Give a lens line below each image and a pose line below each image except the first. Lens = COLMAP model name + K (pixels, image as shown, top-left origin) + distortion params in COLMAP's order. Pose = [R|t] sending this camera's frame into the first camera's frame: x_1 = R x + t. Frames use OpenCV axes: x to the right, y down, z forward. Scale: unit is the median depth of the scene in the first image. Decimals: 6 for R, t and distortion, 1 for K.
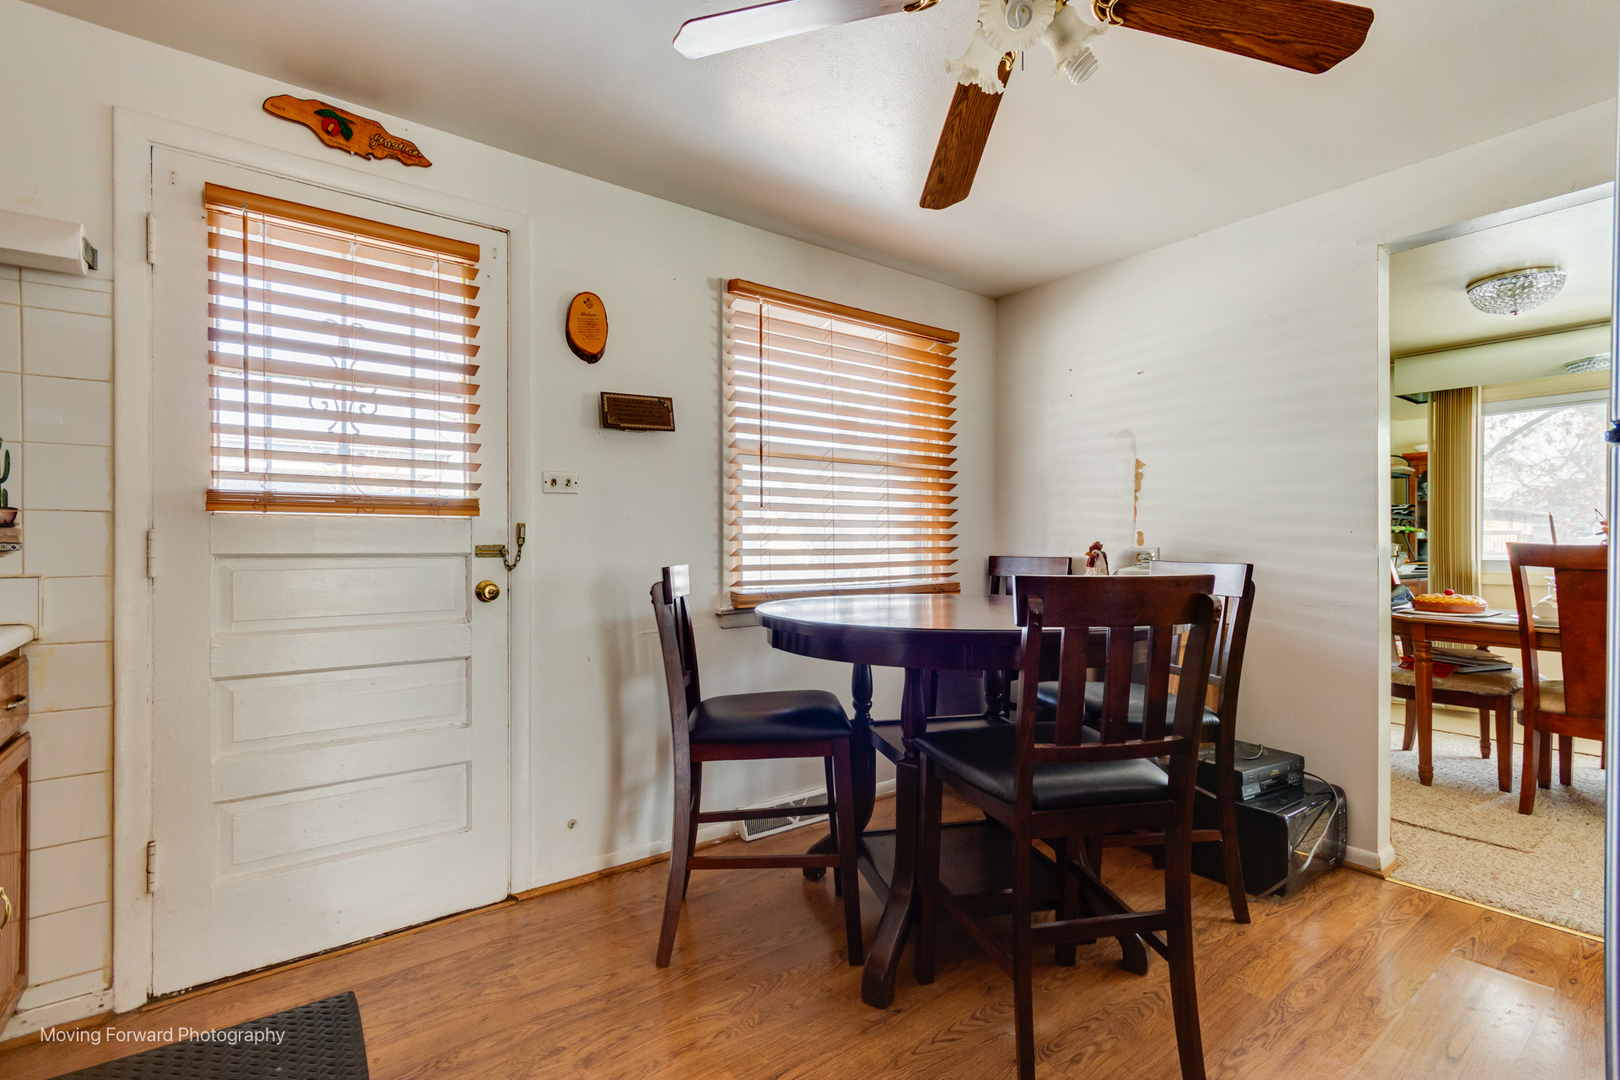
lens RADIAL K [[748.0, 0, 810.0], [0, 748.0, 540.0], [0, 0, 1]] dist [-0.000425, -0.000031]
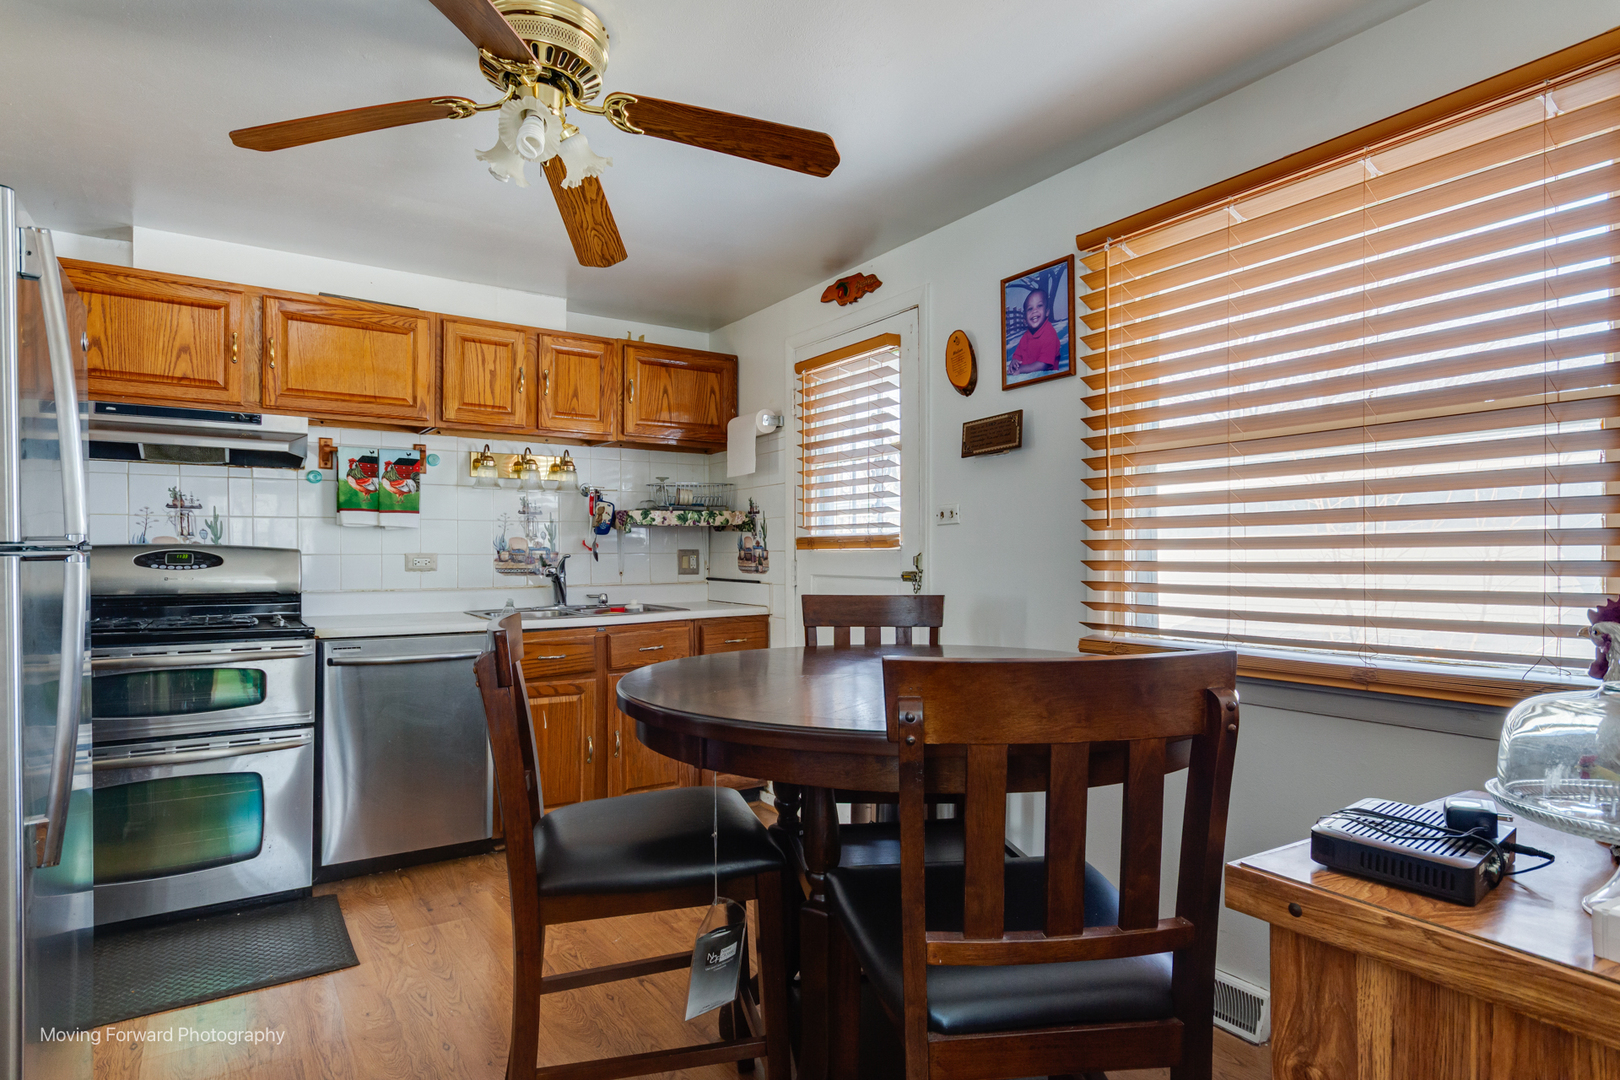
lens RADIAL K [[900.1, 0, 810.0], [0, 900.1, 540.0], [0, 0, 1]] dist [0.001731, 0.000501]
pose [[-0.074533, -0.020542, -0.997007, 1.100097], [0.002903, 0.999779, -0.020816, -0.014876], [0.997214, -0.004446, -0.074457, 1.009387]]
